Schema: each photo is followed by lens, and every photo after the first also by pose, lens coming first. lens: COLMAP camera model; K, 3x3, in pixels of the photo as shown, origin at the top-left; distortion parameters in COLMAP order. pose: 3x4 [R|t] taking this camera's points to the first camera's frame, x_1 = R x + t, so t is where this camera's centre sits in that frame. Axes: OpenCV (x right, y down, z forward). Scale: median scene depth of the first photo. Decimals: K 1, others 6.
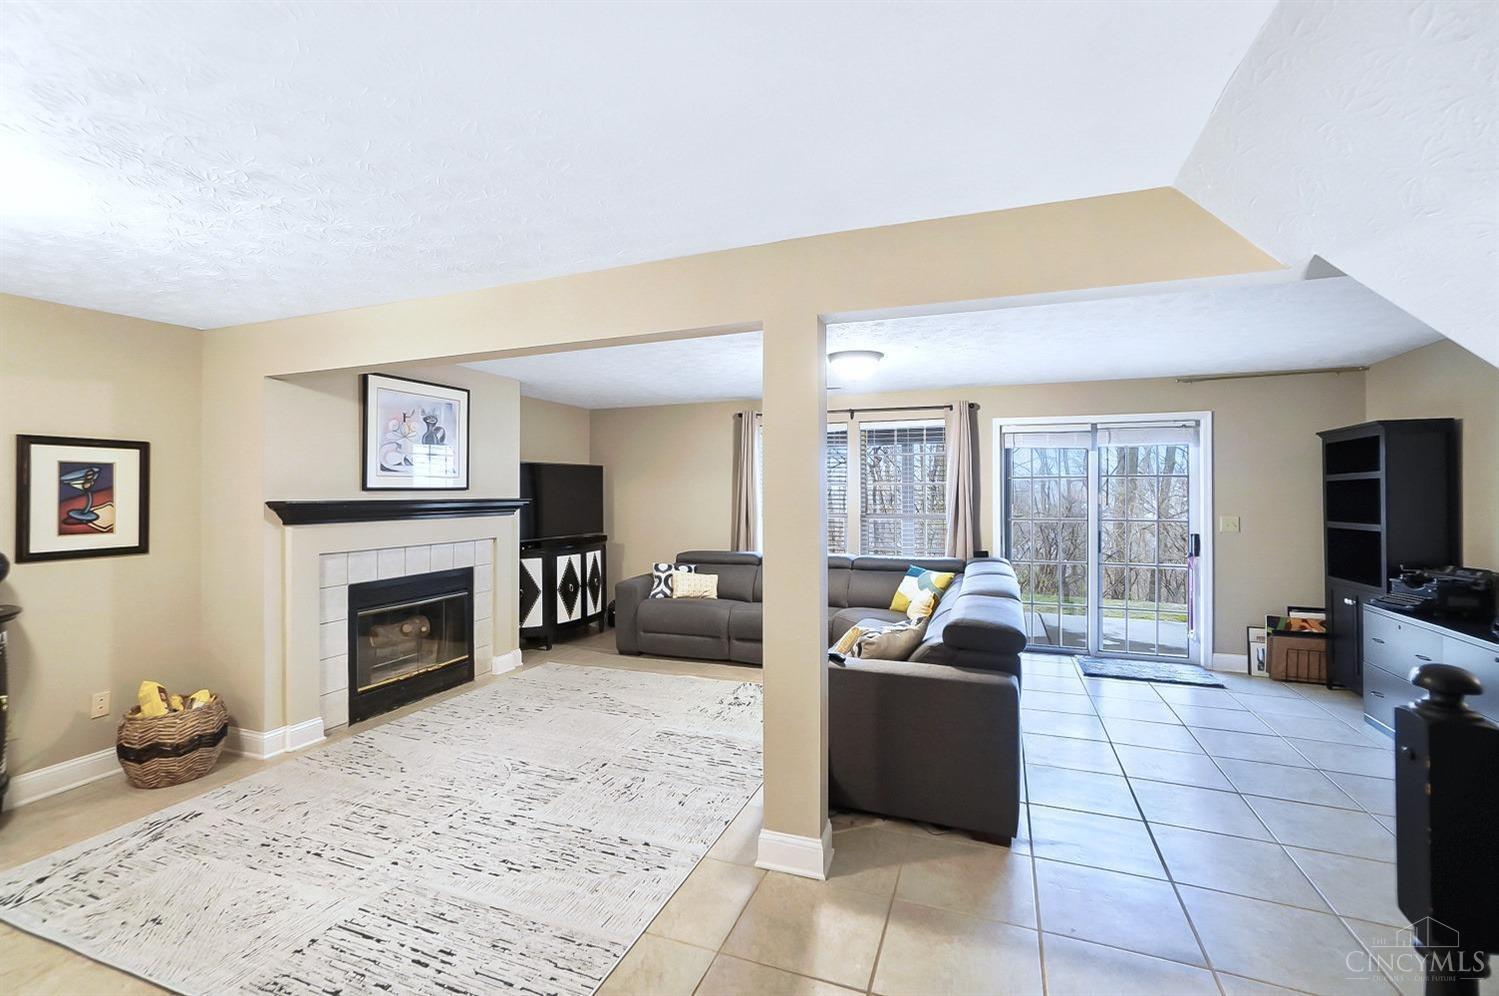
lens RADIAL K [[675.0, 0, 747.2], [0, 675.0, 479.1], [0, 0, 1]] dist [0.021327, 0.000410]
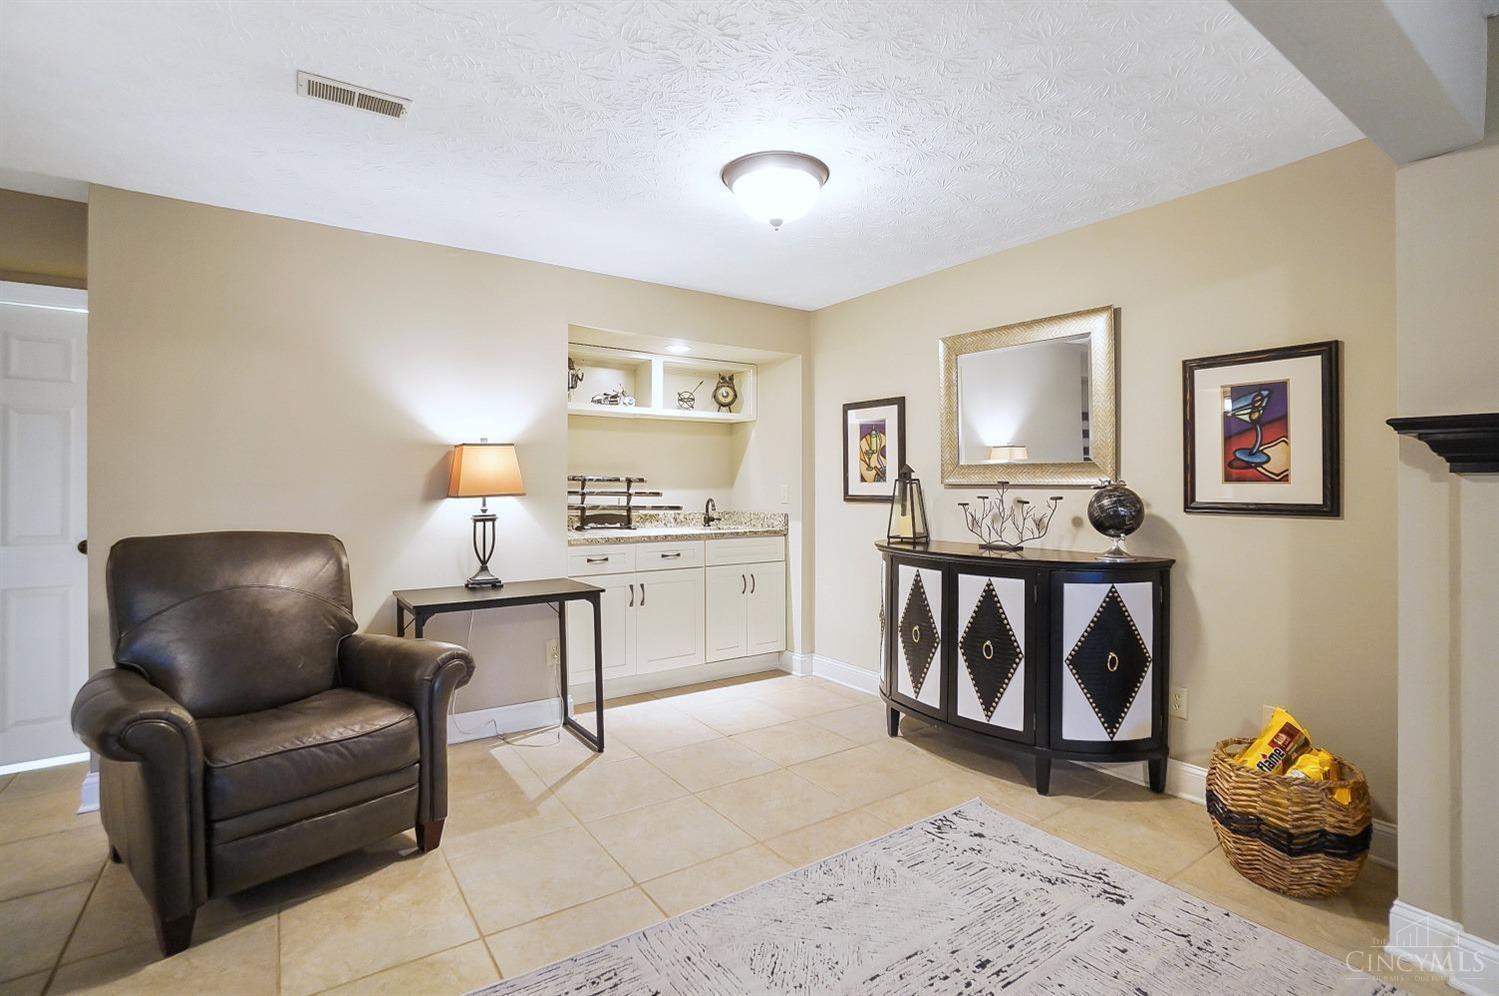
lens RADIAL K [[714.8, 0, 751.5], [0, 714.8, 480.0], [0, 0, 1]] dist [-0.004168, -0.000407]
pose [[-0.559683, -0.001262, -0.828706, -0.021968], [0.015466, 0.999809, -0.011968, 0.052020], [0.828563, -0.019515, -0.559556, 0.651436]]
